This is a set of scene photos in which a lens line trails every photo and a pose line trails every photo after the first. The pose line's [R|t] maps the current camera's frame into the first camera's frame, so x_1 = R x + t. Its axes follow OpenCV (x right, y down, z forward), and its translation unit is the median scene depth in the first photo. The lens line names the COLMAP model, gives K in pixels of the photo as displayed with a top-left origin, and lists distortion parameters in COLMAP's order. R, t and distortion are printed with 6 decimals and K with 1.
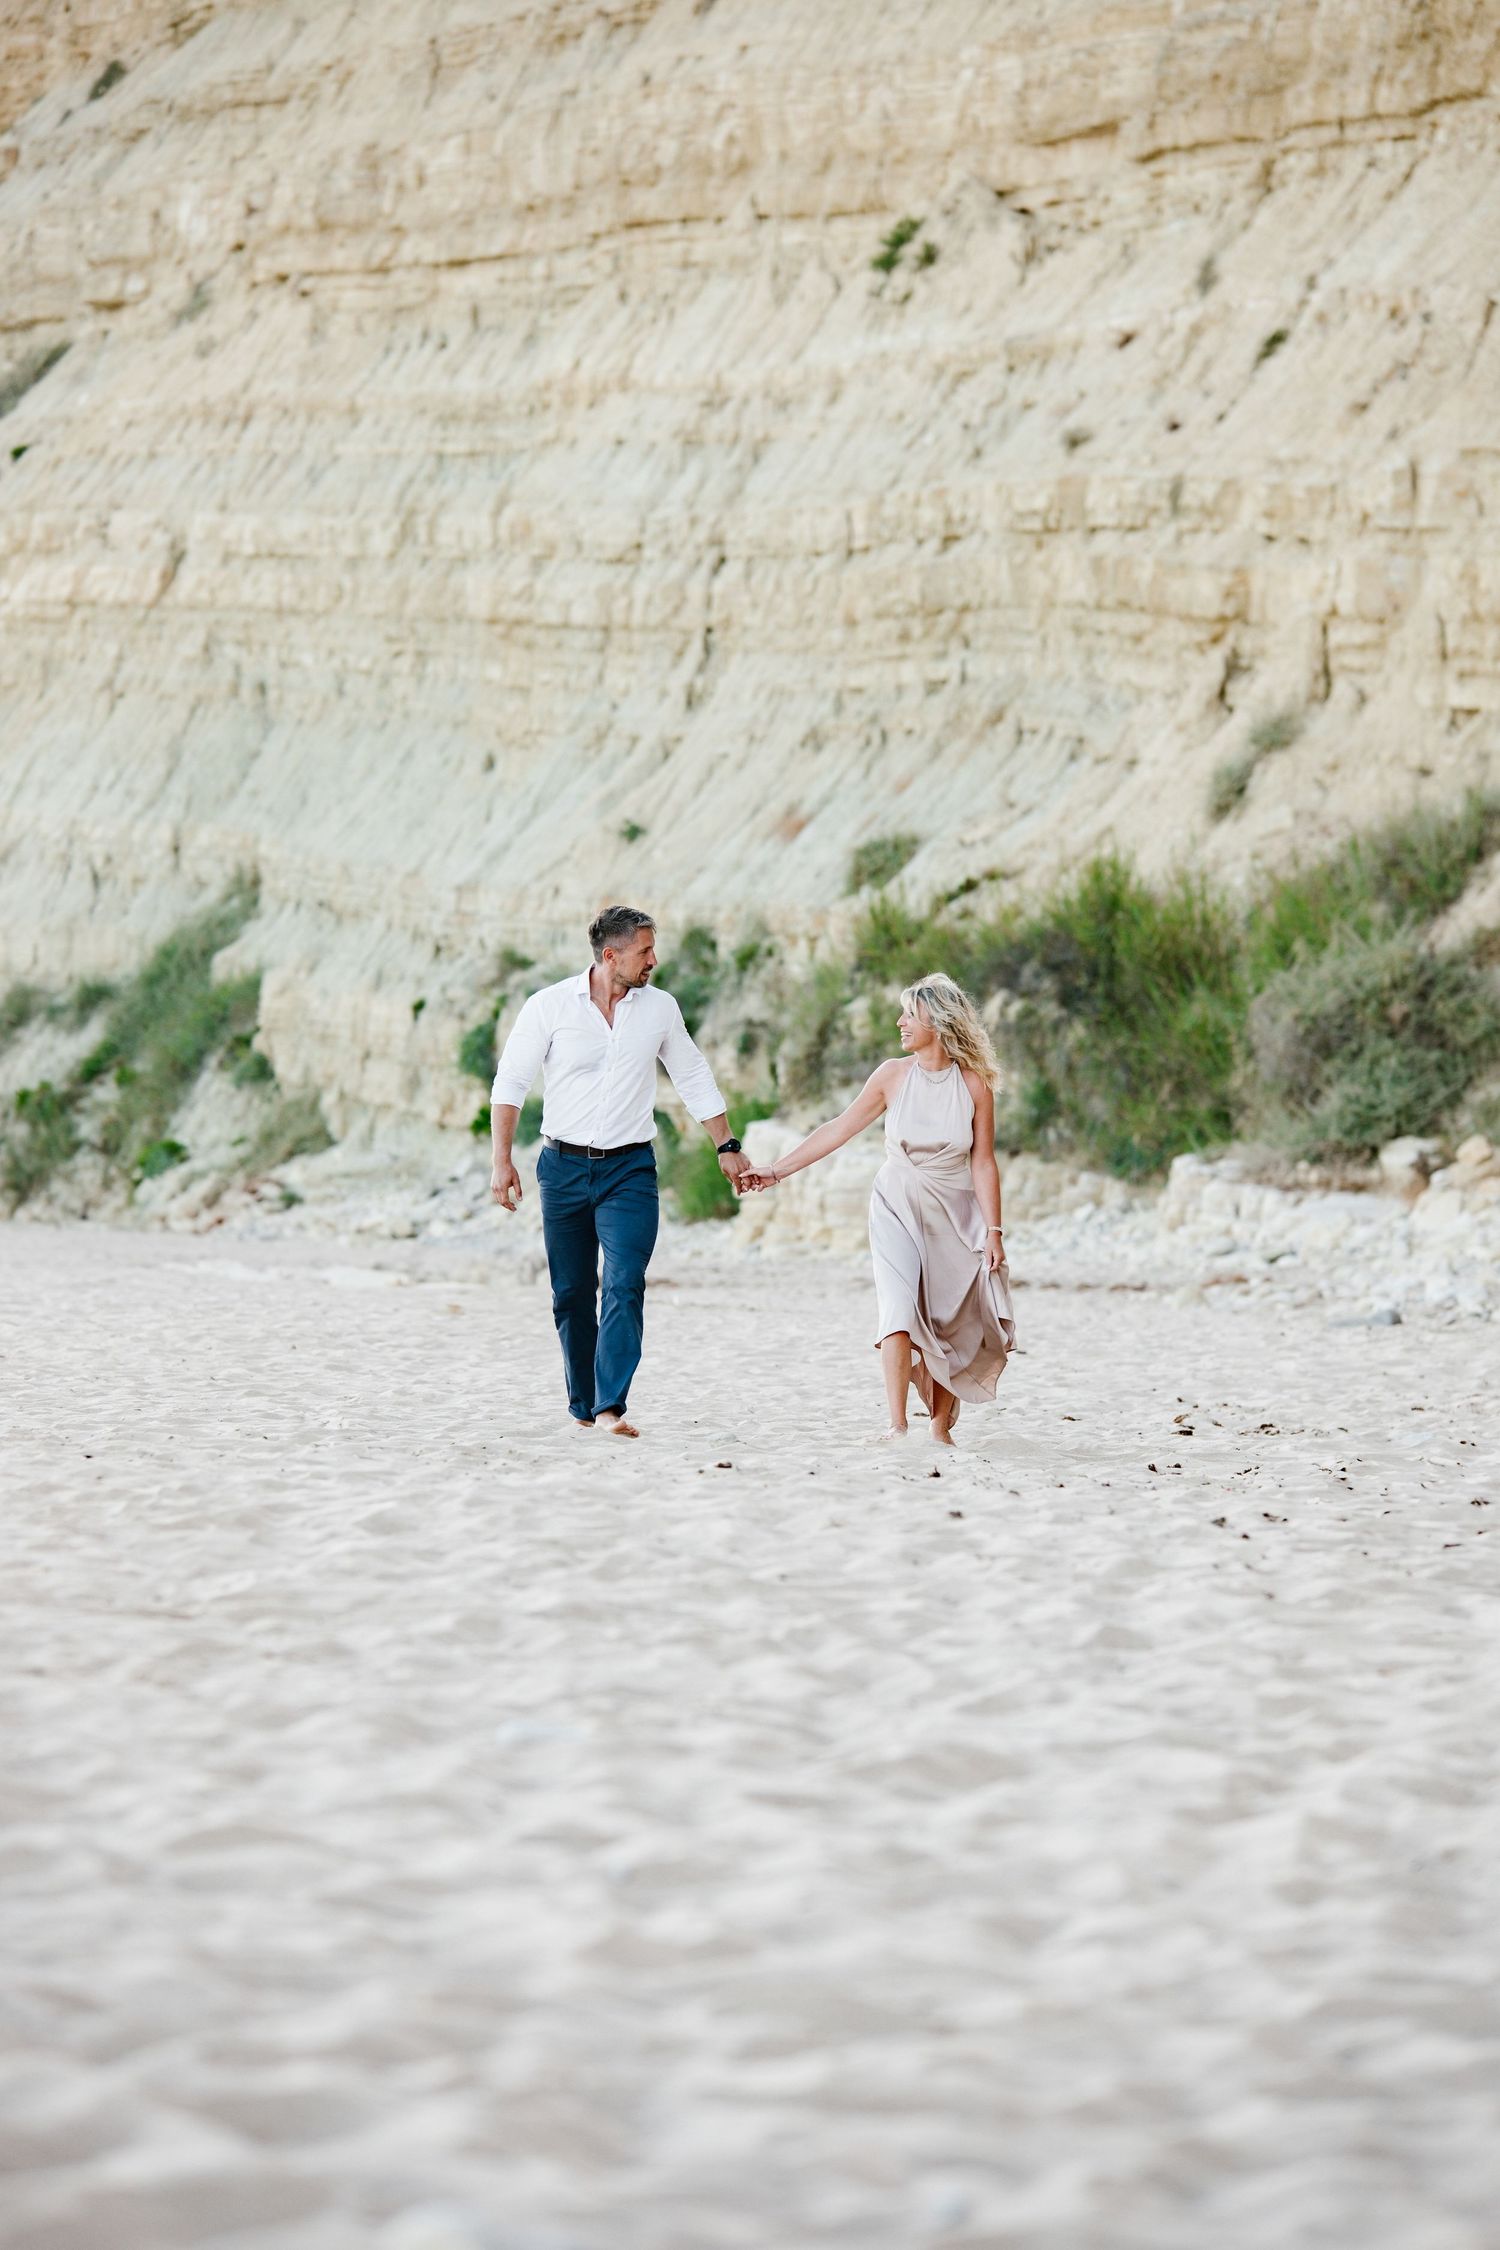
lens RADIAL K [[7387.6, 0, 750.0], [0, 7387.6, 1125.0], [0, 0, 1]] dist [0.004359, -0.831718]
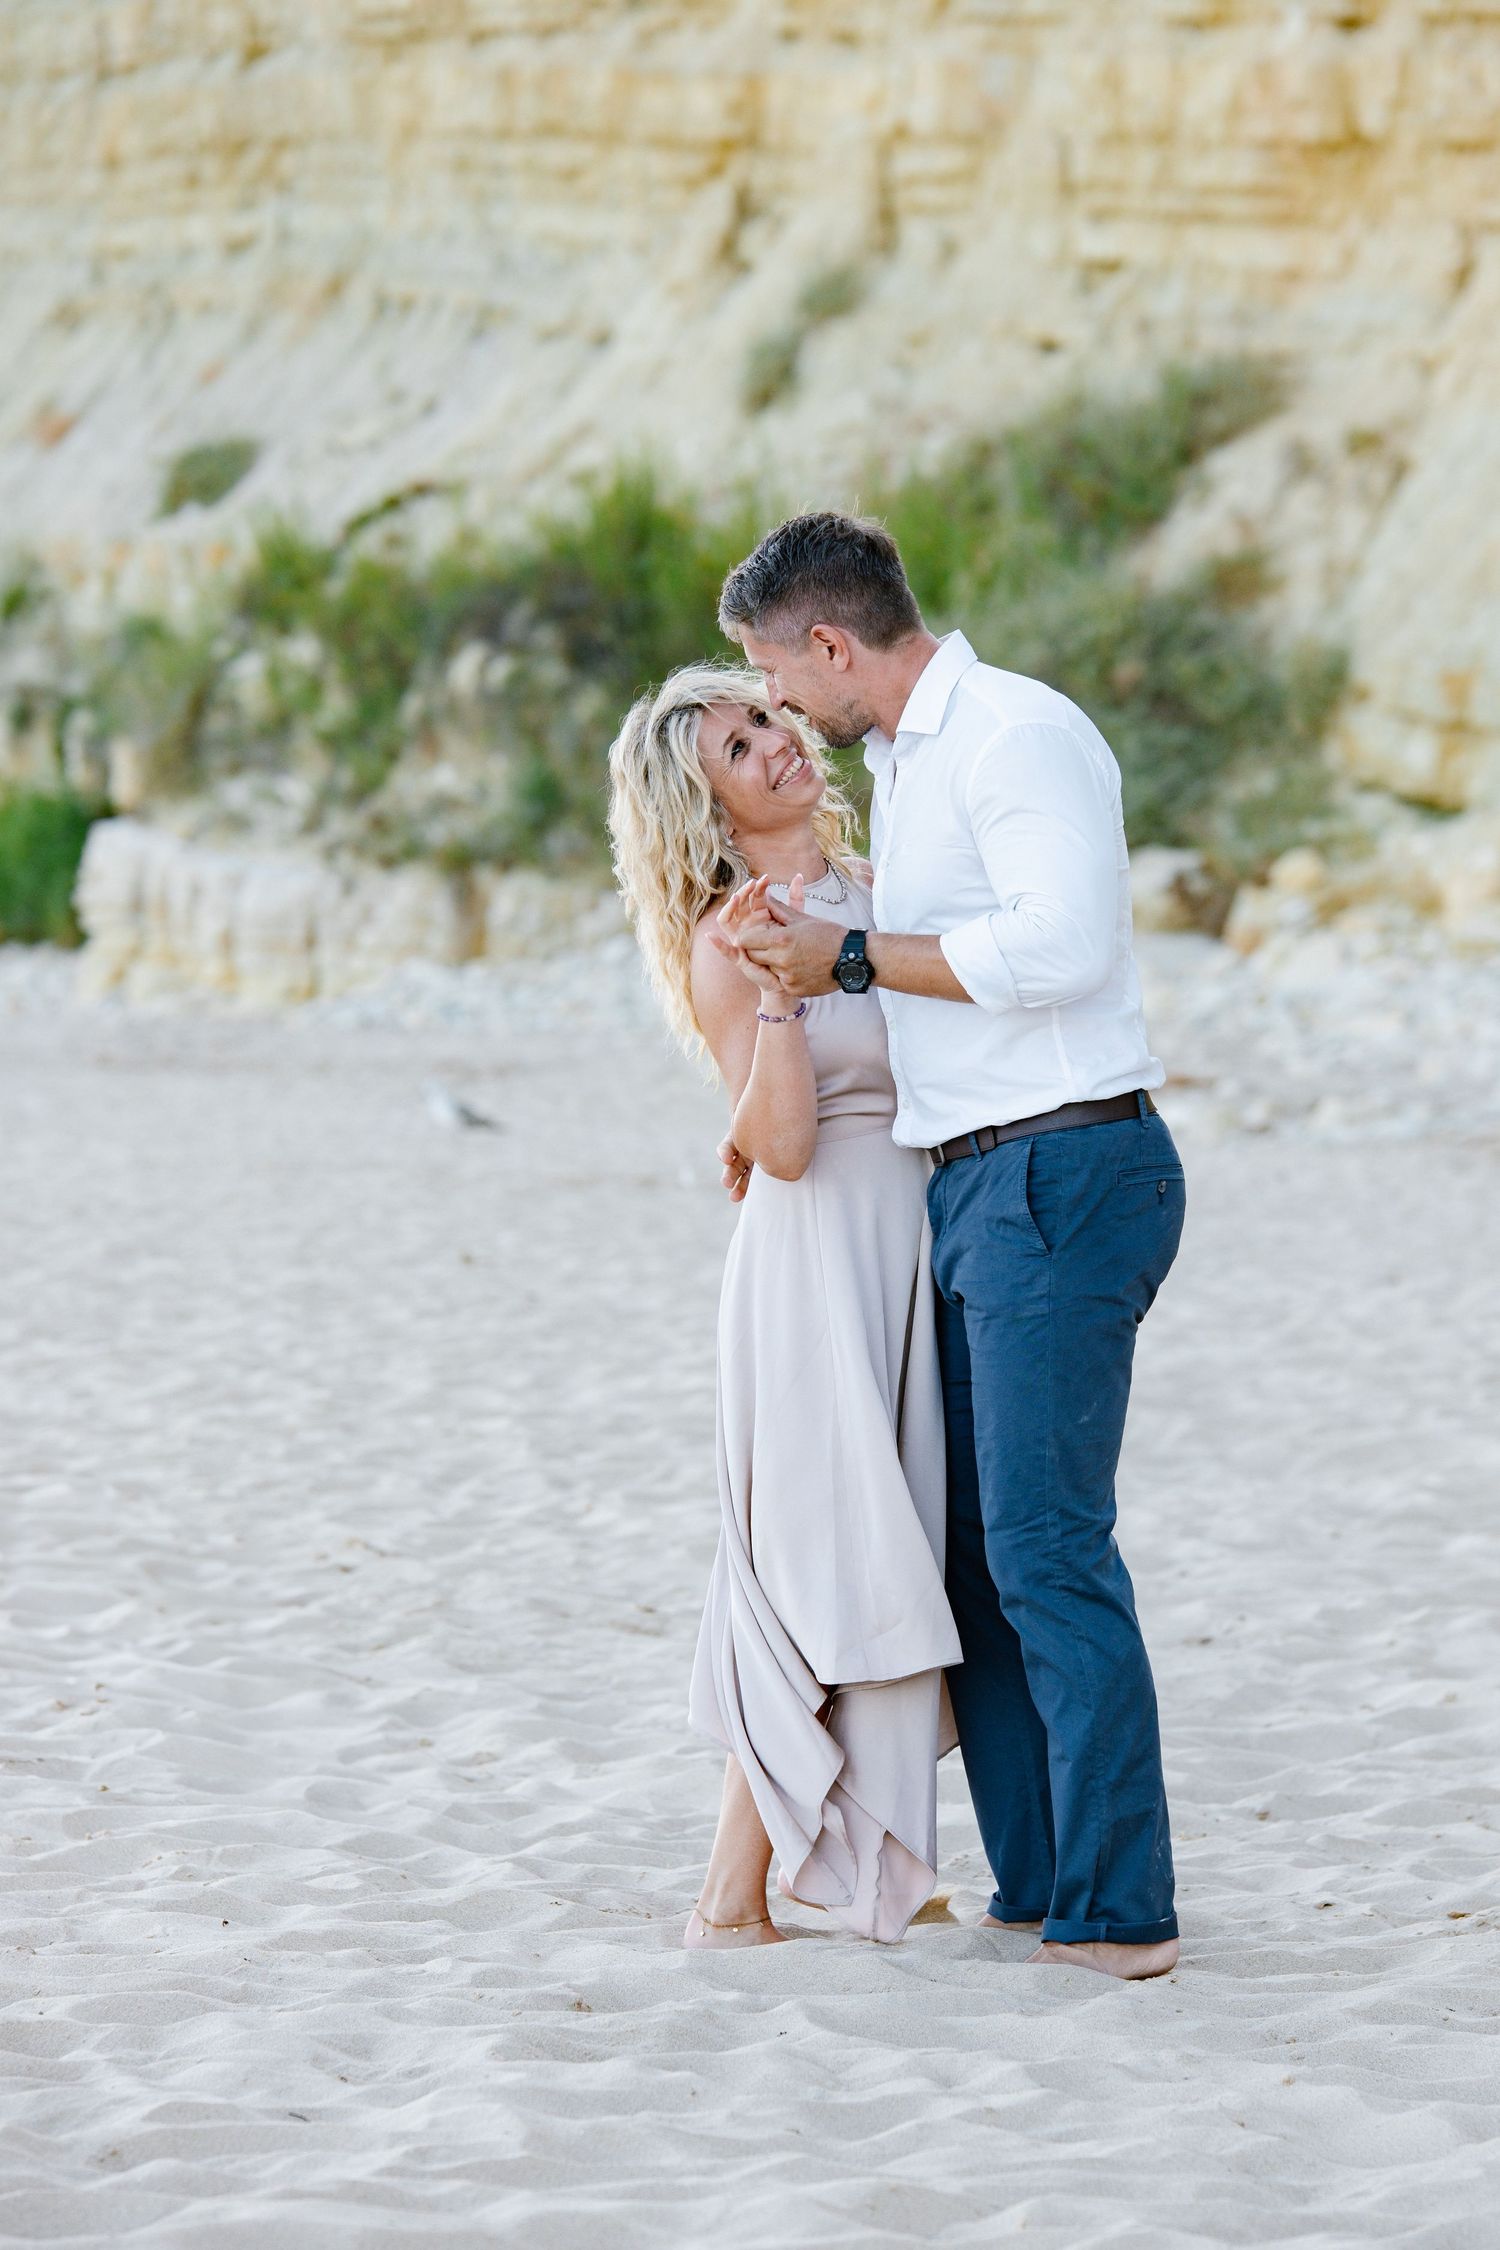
lens RADIAL K [[7224.8, 0, 750.0], [0, 7224.8, 1125.0], [0, 0, 1]] dist [0.032210, 1.107131]
pose [[0.983272, -0.015186, 0.181509, -0.062266], [0.006278, 0.998752, 0.049551, -0.005405], [-0.182035, -0.047583, 0.982140, 0.258196]]
